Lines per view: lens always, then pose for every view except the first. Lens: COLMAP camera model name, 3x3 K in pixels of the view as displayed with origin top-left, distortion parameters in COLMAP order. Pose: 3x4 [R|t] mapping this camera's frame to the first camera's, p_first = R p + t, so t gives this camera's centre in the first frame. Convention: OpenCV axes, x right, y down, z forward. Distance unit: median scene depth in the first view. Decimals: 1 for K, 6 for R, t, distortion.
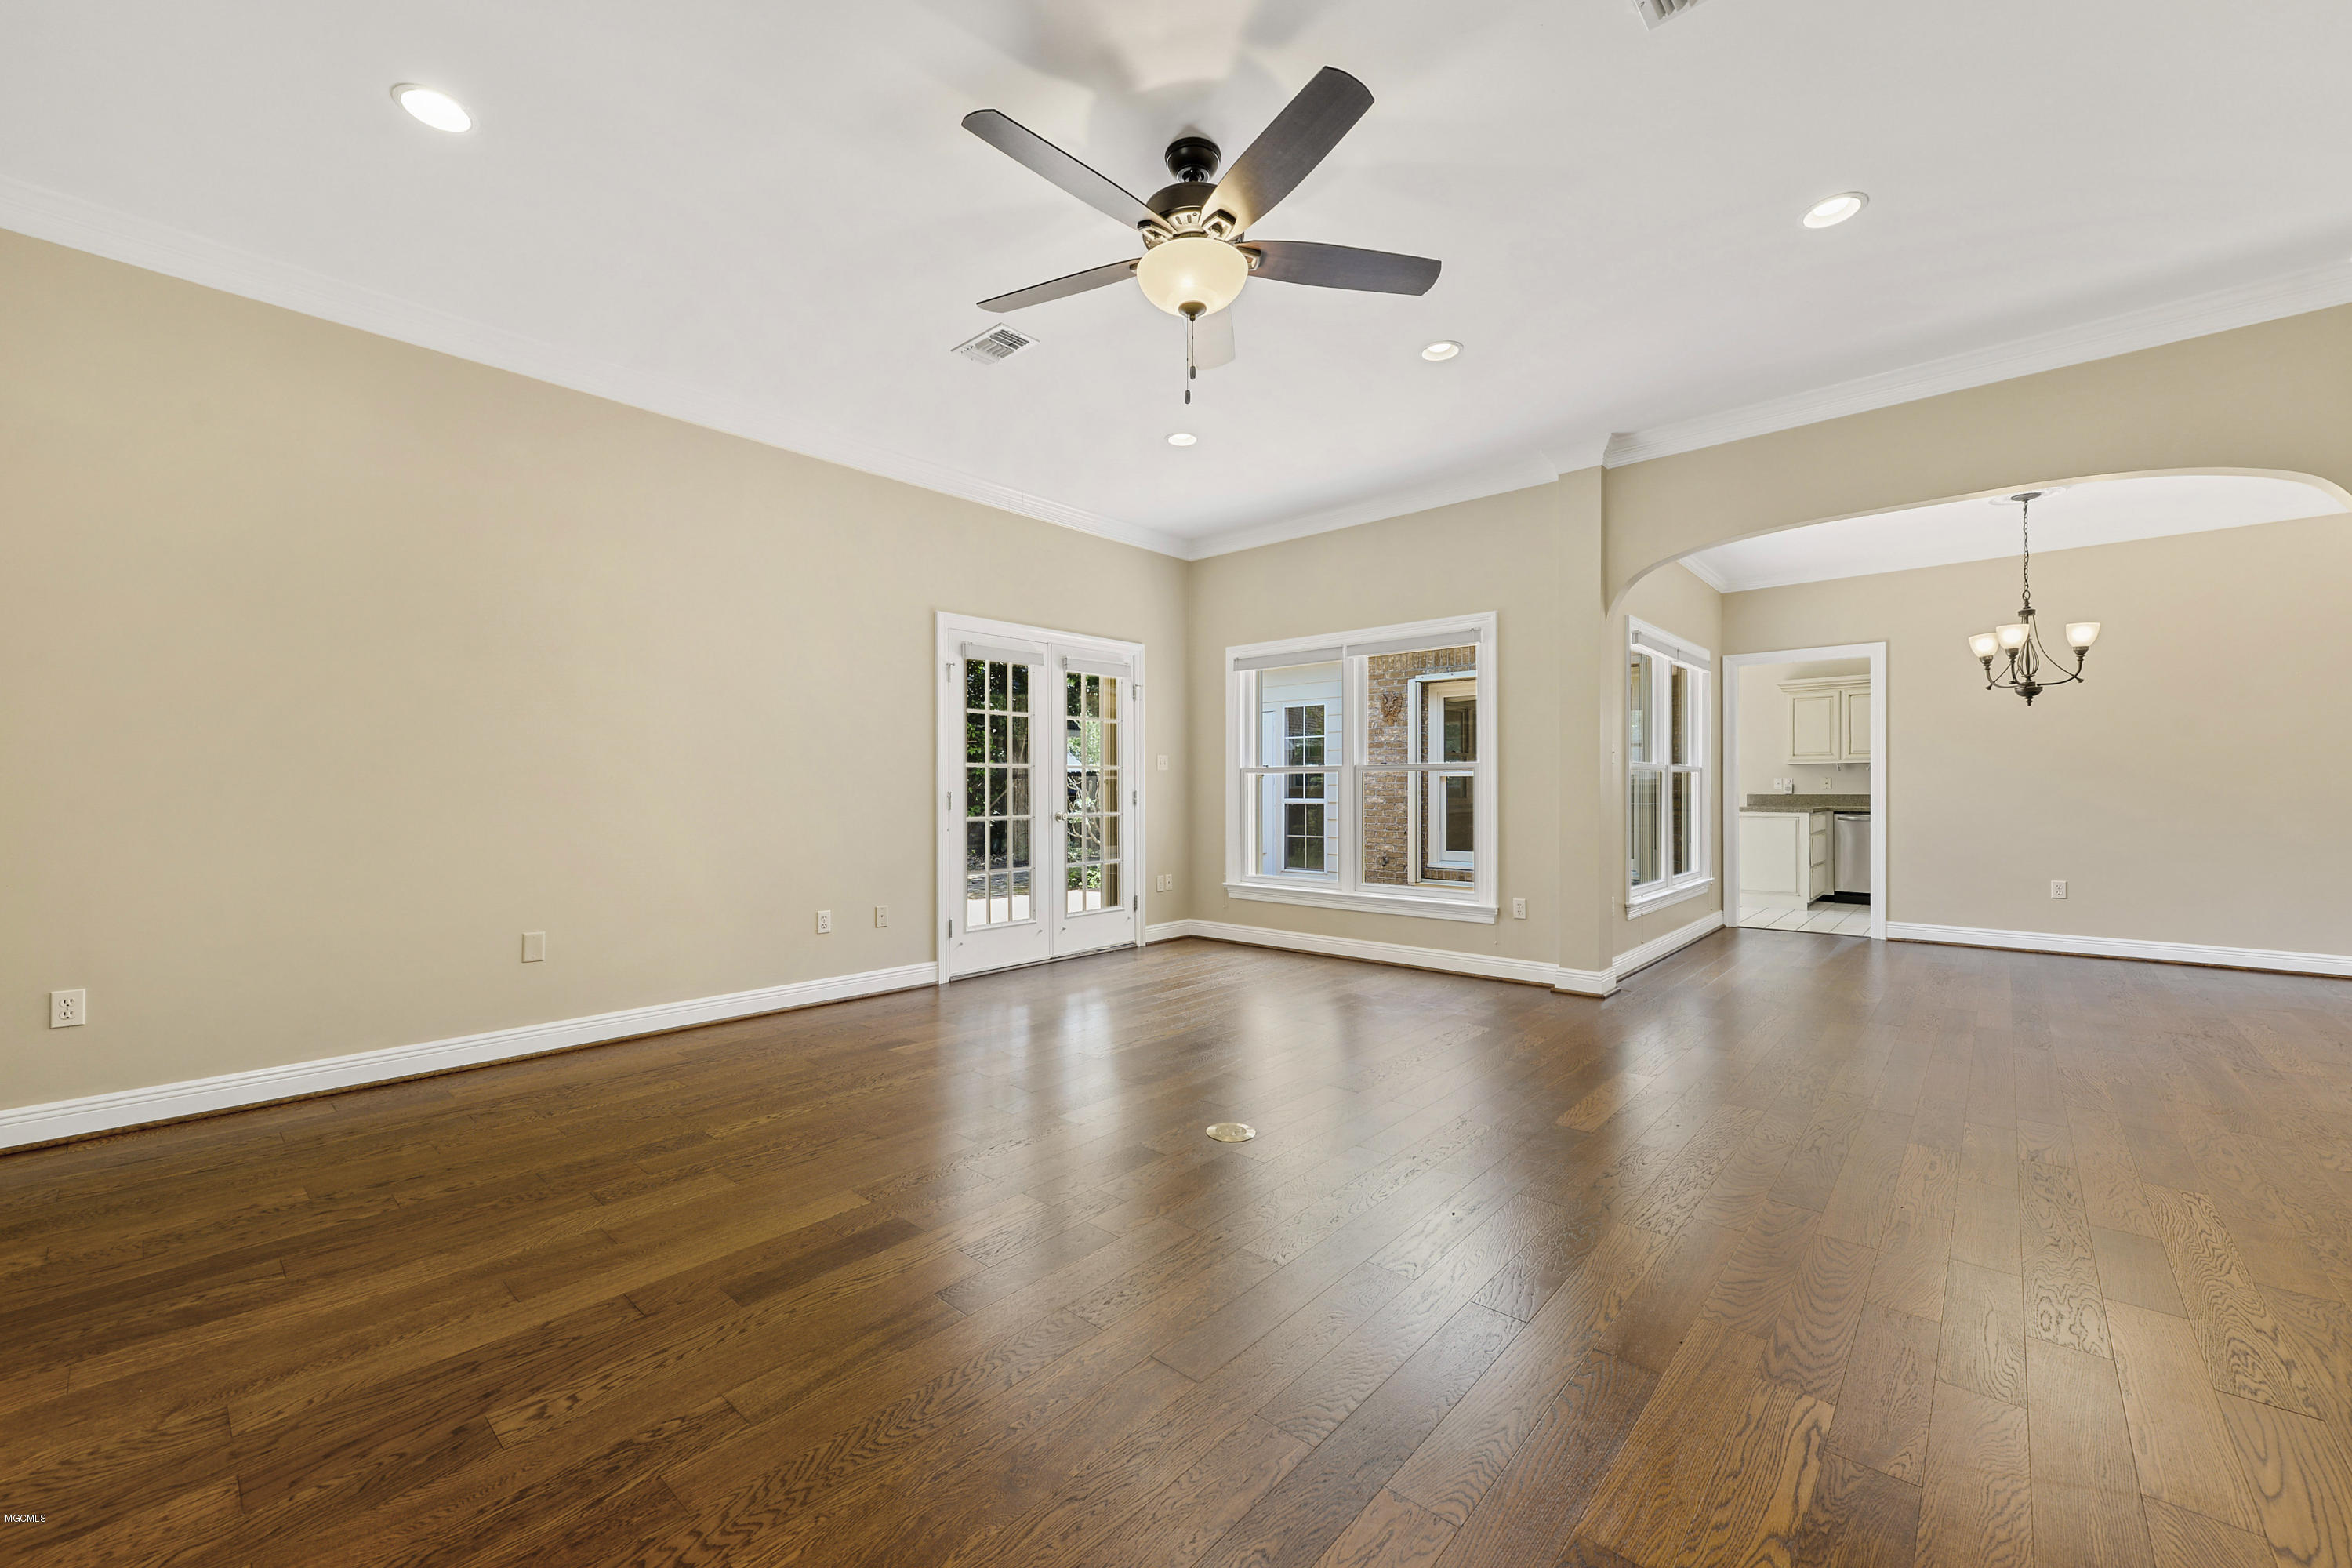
lens RADIAL K [[925.1, 0, 1163.9], [0, 925.1, 793.1], [0, 0, 1]] dist [0.005230, -0.001665]
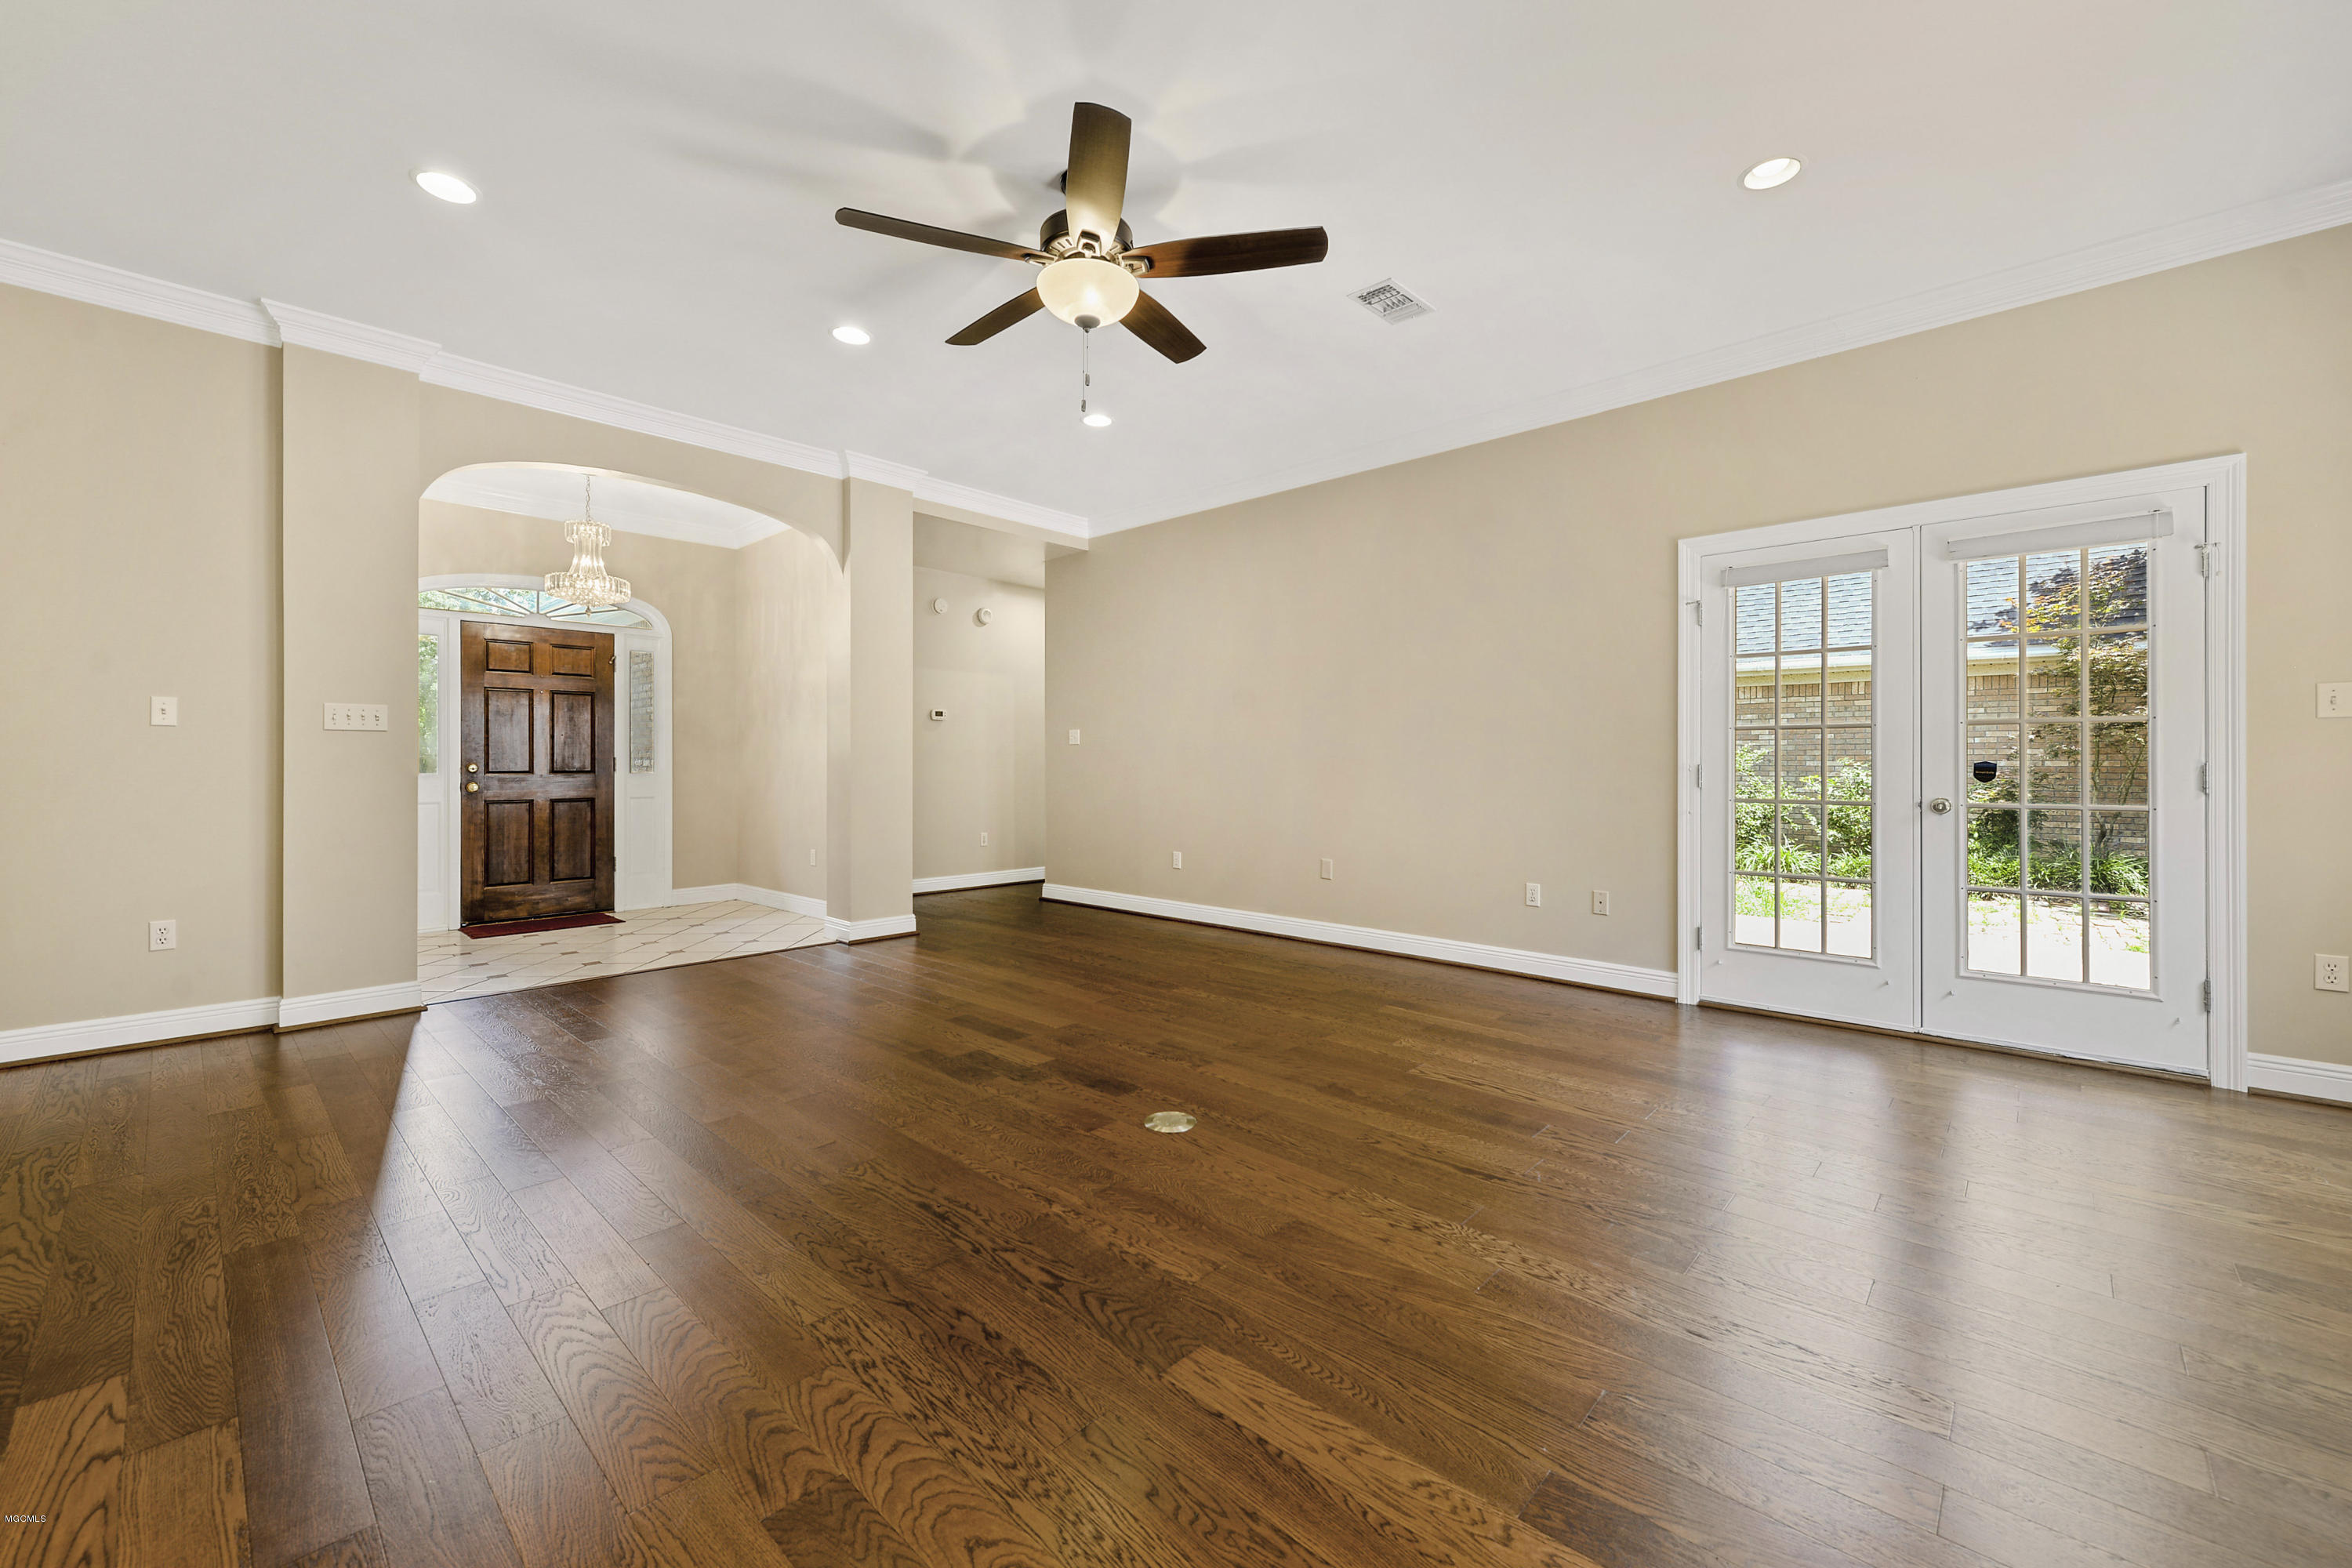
lens RADIAL K [[925.1, 0, 1165.5], [0, 925.1, 770.2], [0, 0, 1]] dist [0.005230, -0.001665]
pose [[-0.020048, 0.011177, -0.999737, 0.571583], [-0.002936, 0.999933, 0.011238, -0.003303], [0.999795, 0.003160, -0.020014, 0.569938]]
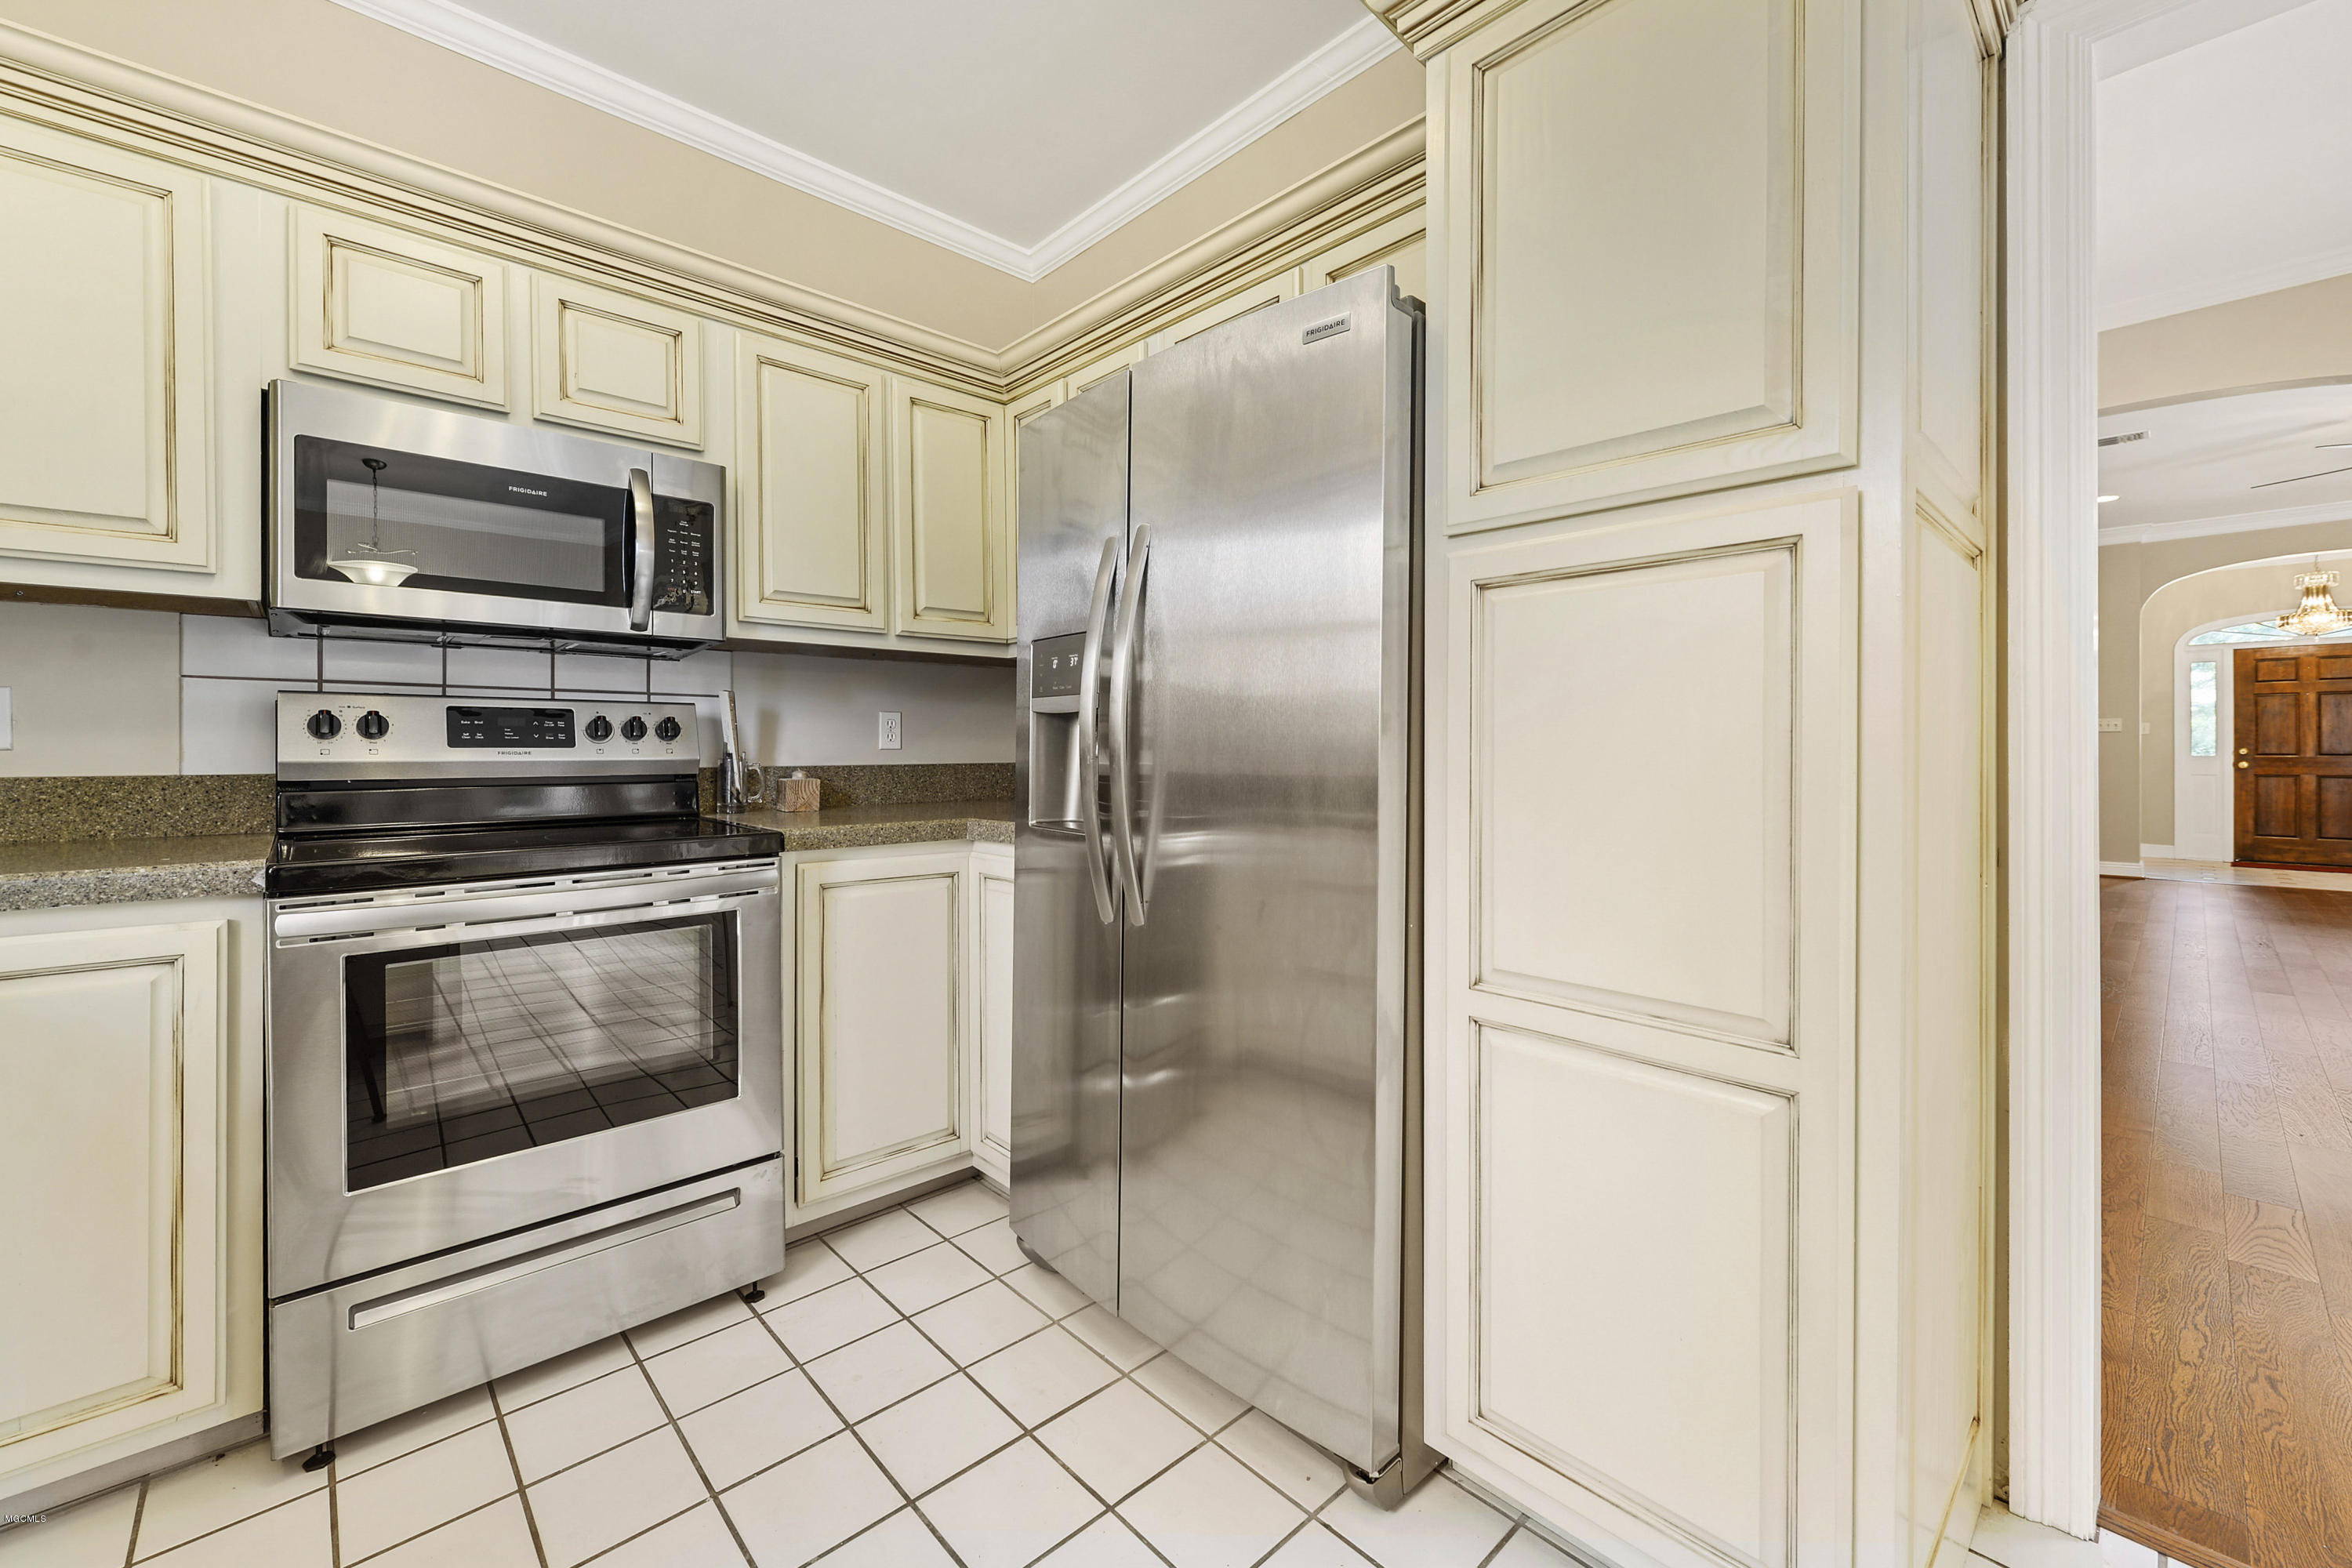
lens RADIAL K [[925.1, 0, 1187.0], [0, 925.1, 749.8], [0, 0, 1]] dist [0.005230, -0.001665]
pose [[-0.996078, 0.005290, 0.088316, 1.181945], [0.005580, 0.999980, 0.003034, -0.008795], [-0.088299, 0.003515, -0.996088, 1.528927]]
